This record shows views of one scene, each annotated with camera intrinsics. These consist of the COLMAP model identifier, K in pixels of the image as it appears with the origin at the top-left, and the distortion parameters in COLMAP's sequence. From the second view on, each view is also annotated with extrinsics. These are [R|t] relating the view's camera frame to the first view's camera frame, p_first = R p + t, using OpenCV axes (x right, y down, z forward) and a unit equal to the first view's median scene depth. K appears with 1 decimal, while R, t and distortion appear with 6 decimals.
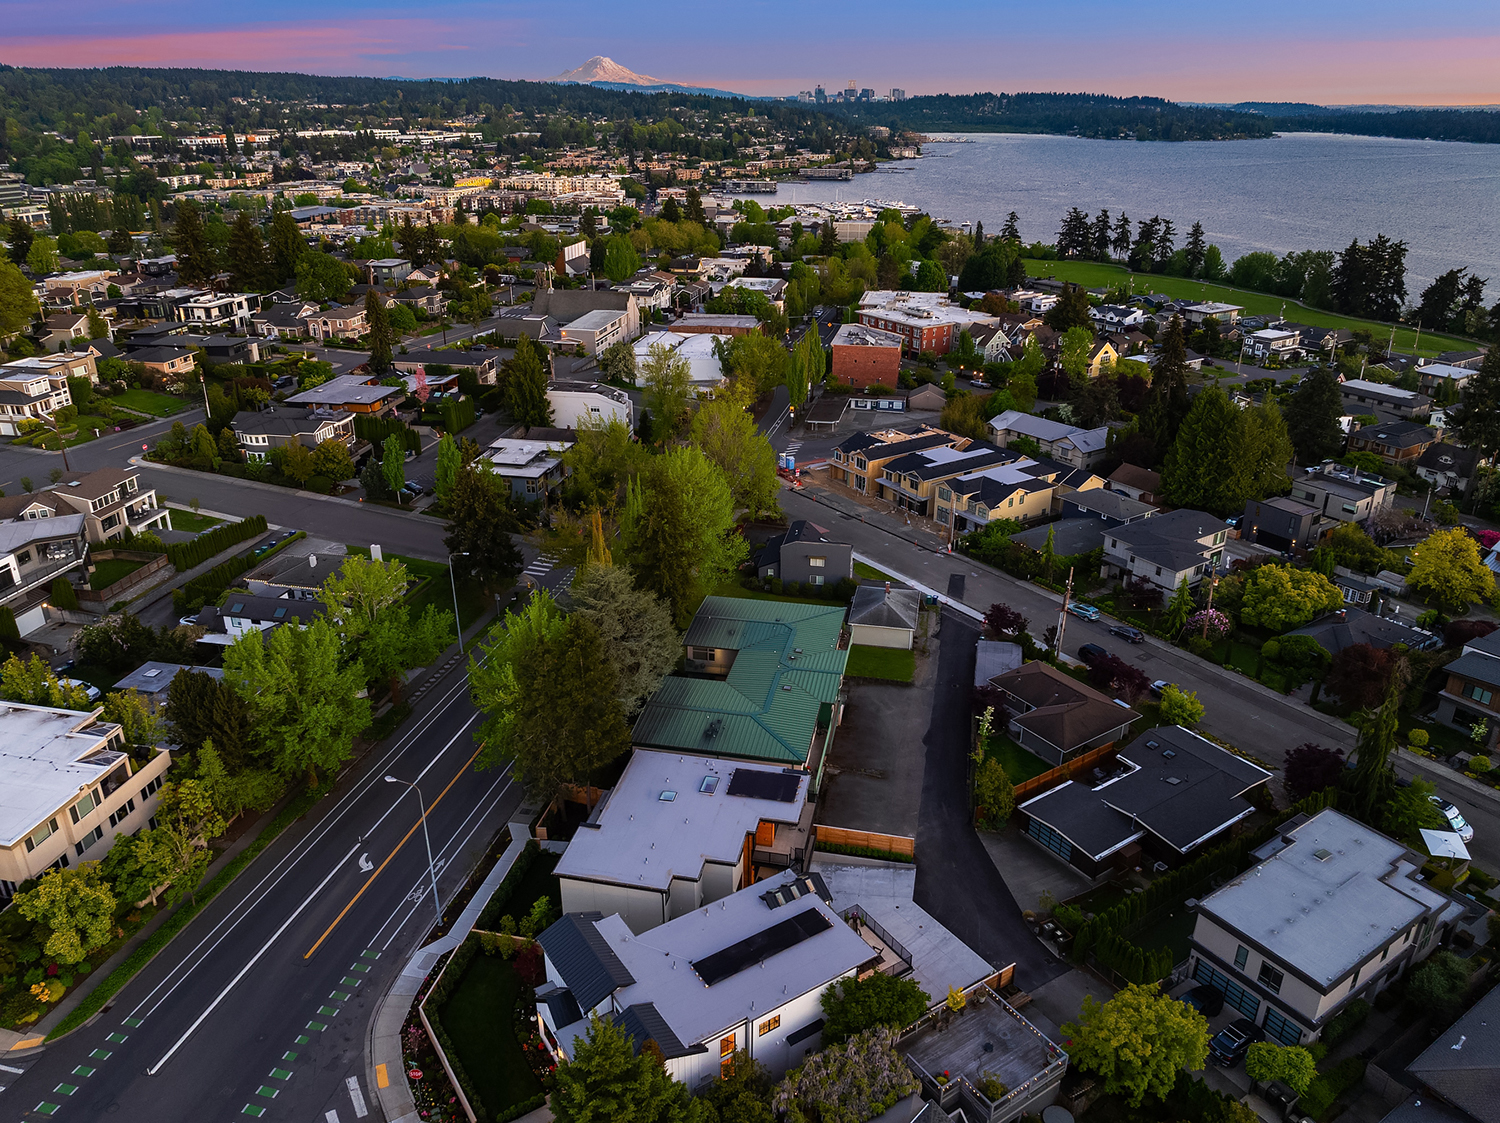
lens RADIAL K [[1061.5, 0, 752.7], [0, 1061.5, 567.4], [0, 0, 1]] dist [-0.055951, 0.029296]
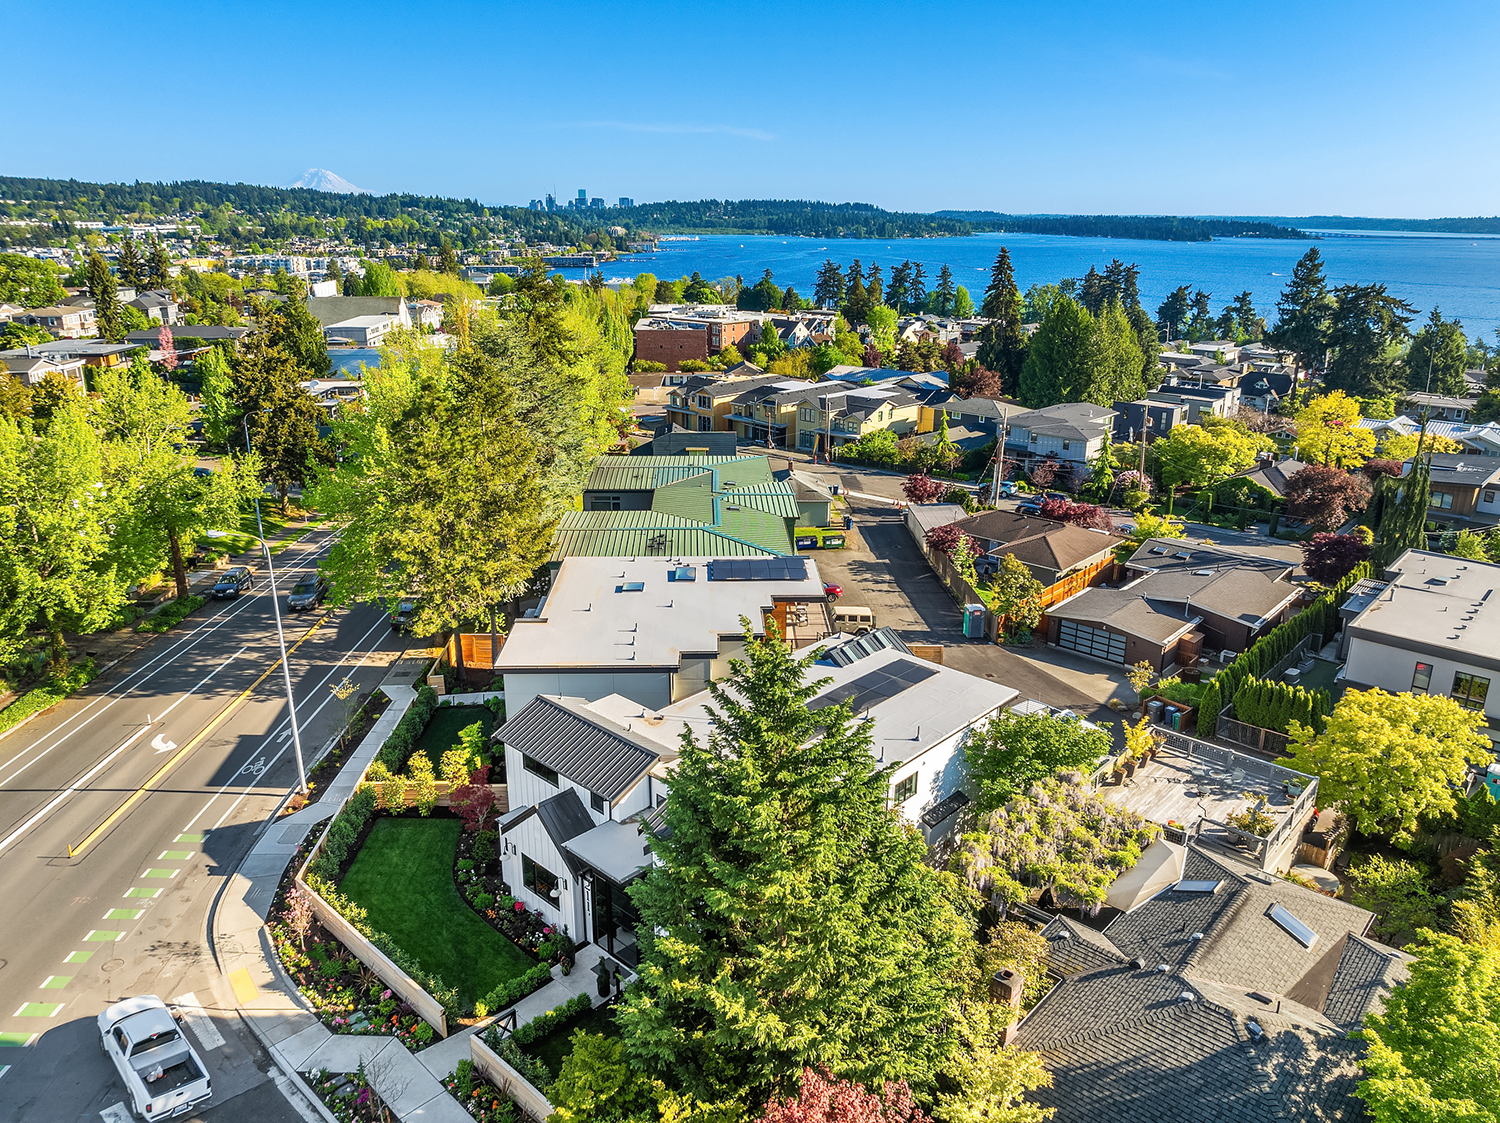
lens RADIAL K [[1061.5, 0, 752.5], [0, 1061.5, 558.7], [0, 0, 1]] dist [-0.055951, 0.029296]
pose [[0.971759, -0.071028, 0.225033, -0.077940], [0.092945, 0.991745, -0.088333, 0.130992], [-0.216901, 0.106754, 0.970339, 0.147176]]
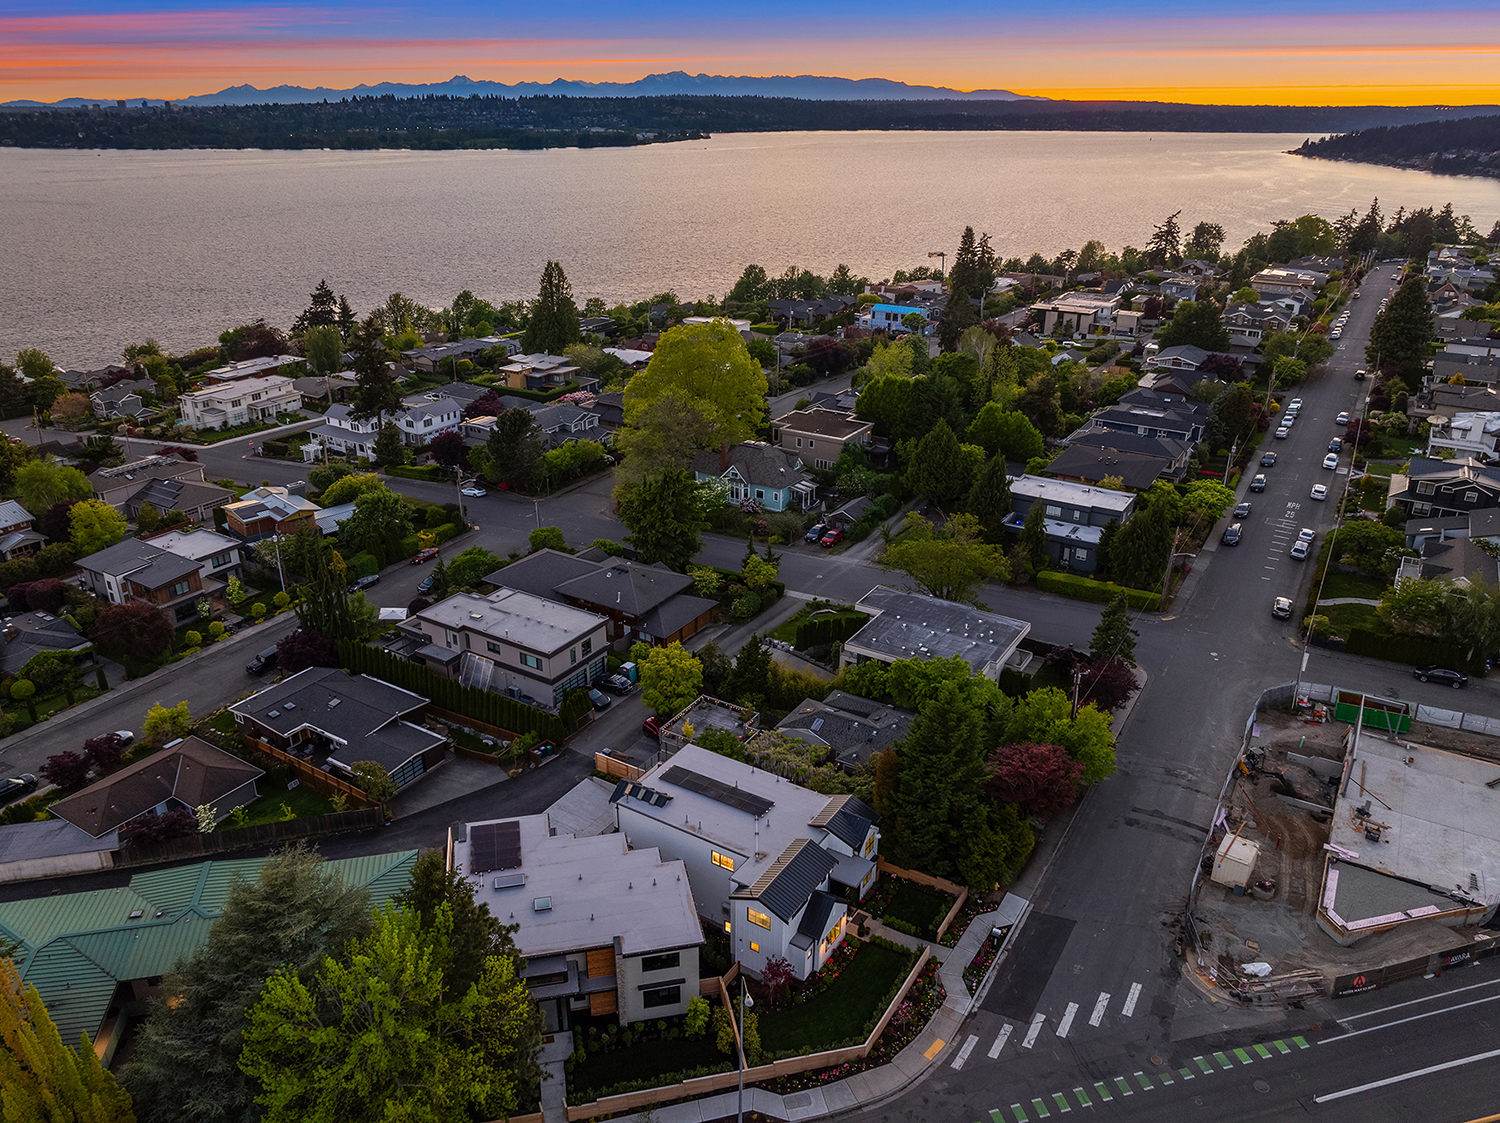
lens RADIAL K [[1061.5, 0, 746.8], [0, 1061.5, 557.6], [0, 0, 1]] dist [-0.055951, 0.029296]
pose [[-0.420263, -0.359371, 0.833206, -0.380698], [0.360355, 0.776620, 0.516725, -0.194378], [-0.832780, 0.517411, -0.196884, 0.436610]]
